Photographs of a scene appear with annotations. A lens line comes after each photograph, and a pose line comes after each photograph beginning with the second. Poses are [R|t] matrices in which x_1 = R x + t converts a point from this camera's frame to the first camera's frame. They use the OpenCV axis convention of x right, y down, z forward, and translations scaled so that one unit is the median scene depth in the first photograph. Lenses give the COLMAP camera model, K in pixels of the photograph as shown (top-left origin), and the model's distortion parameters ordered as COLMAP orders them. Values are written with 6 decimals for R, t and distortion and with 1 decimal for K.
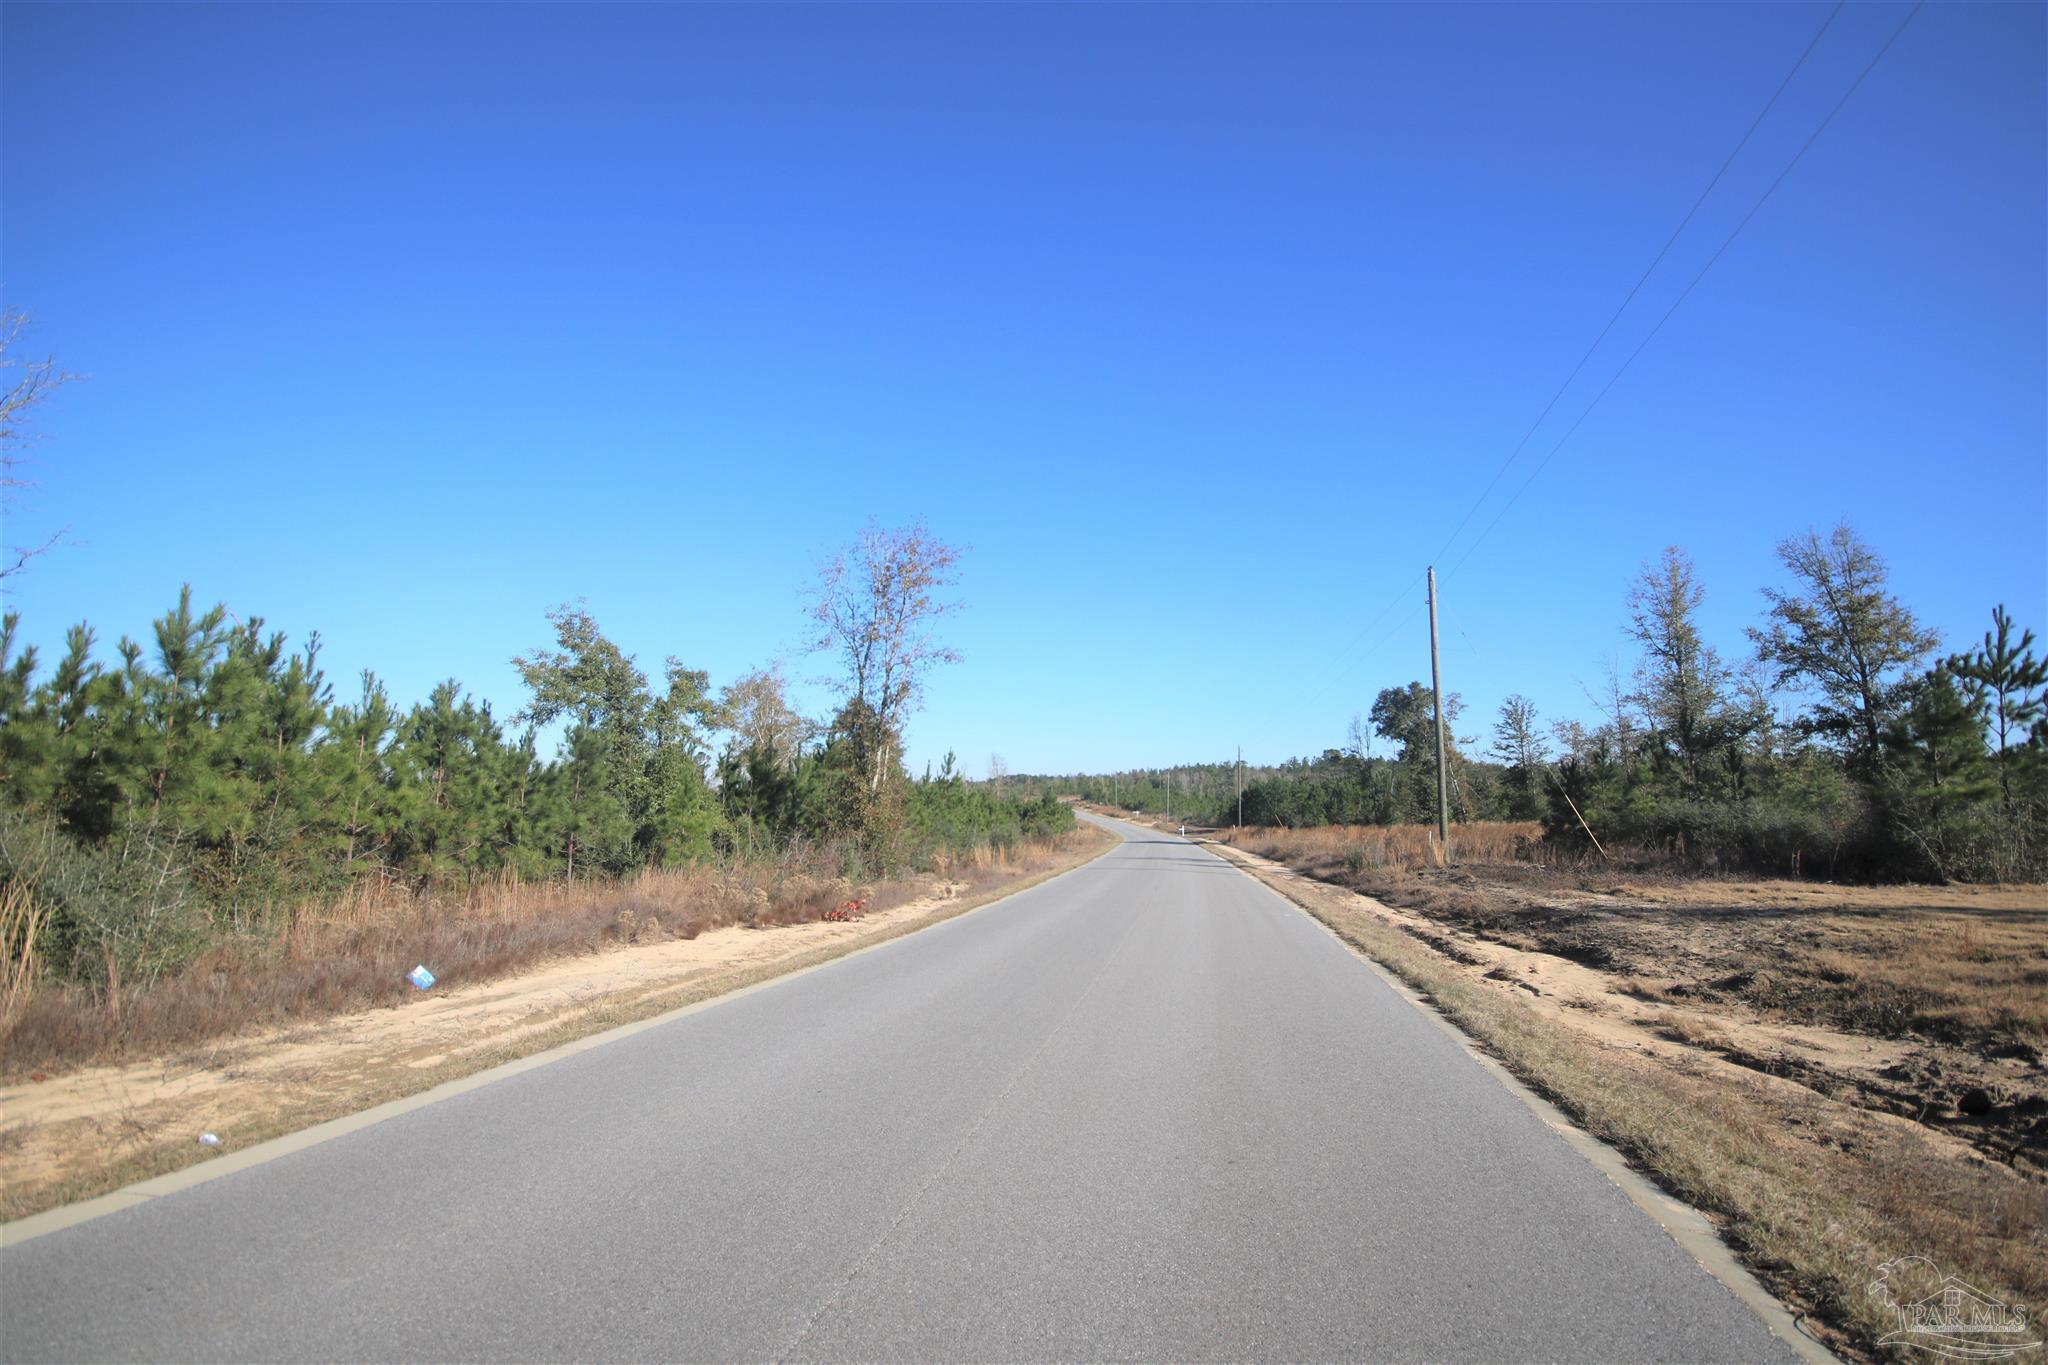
lens RADIAL K [[966.4, 0, 1024.0], [0, 966.4, 682.5], [0, 0, 1]] dist [-0.002961, -0.001037]
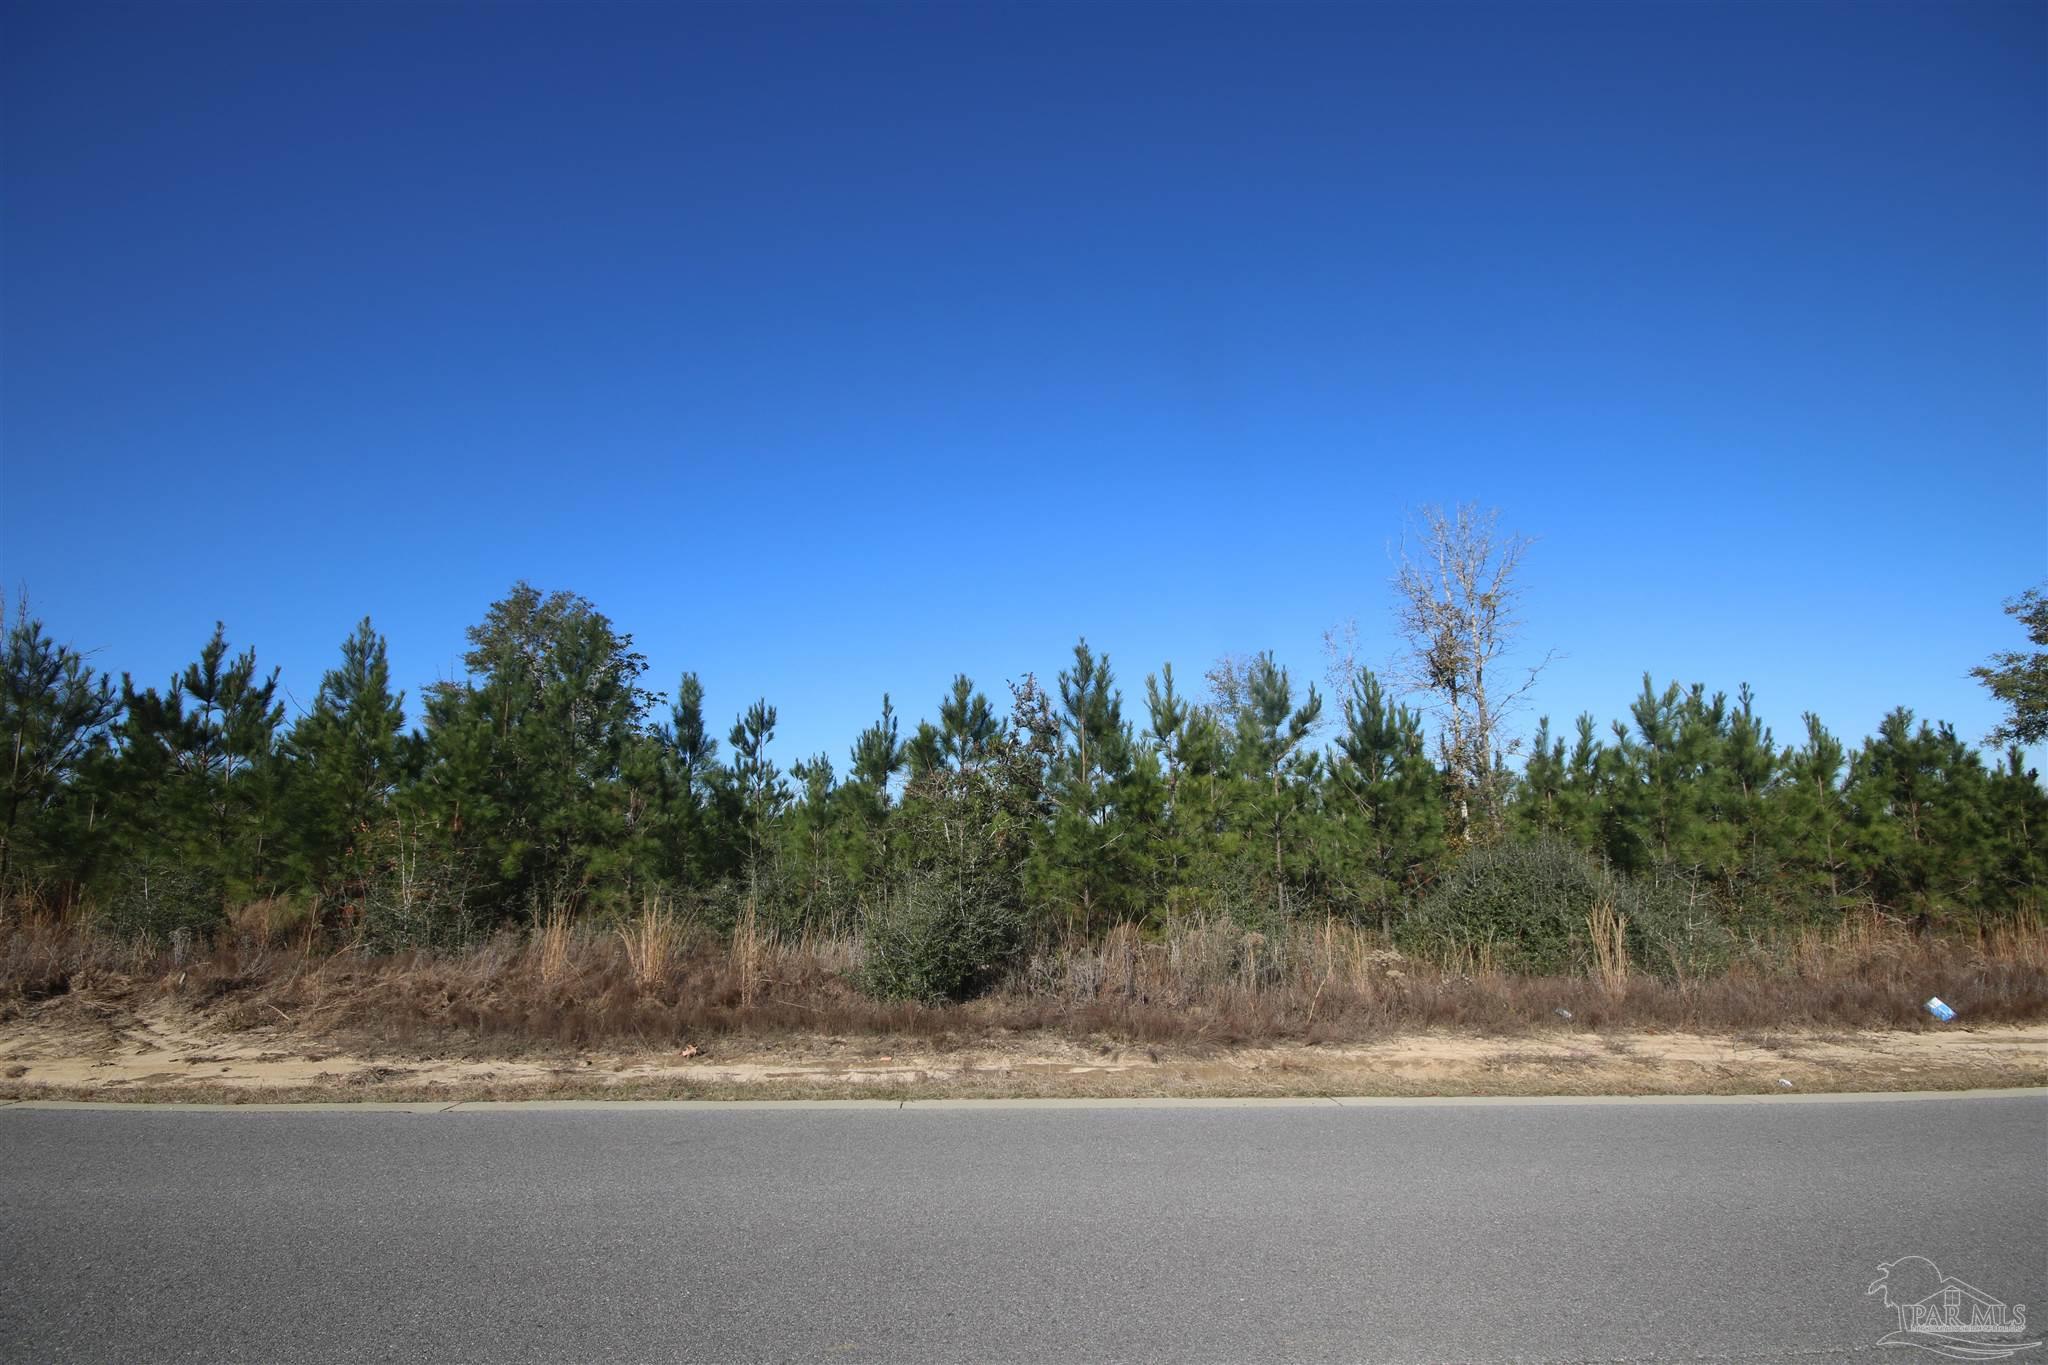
lens RADIAL K [[993.0, 0, 1024.0], [0, 993.0, 682.5], [0, 0, 1]] dist [0.045151, -0.032628]
pose [[0.301069, -0.173984, -0.937596, 0.112917], [0.141670, 0.980465, -0.136448, -0.019983], [0.943020, -0.091749, 0.319836, -0.176288]]
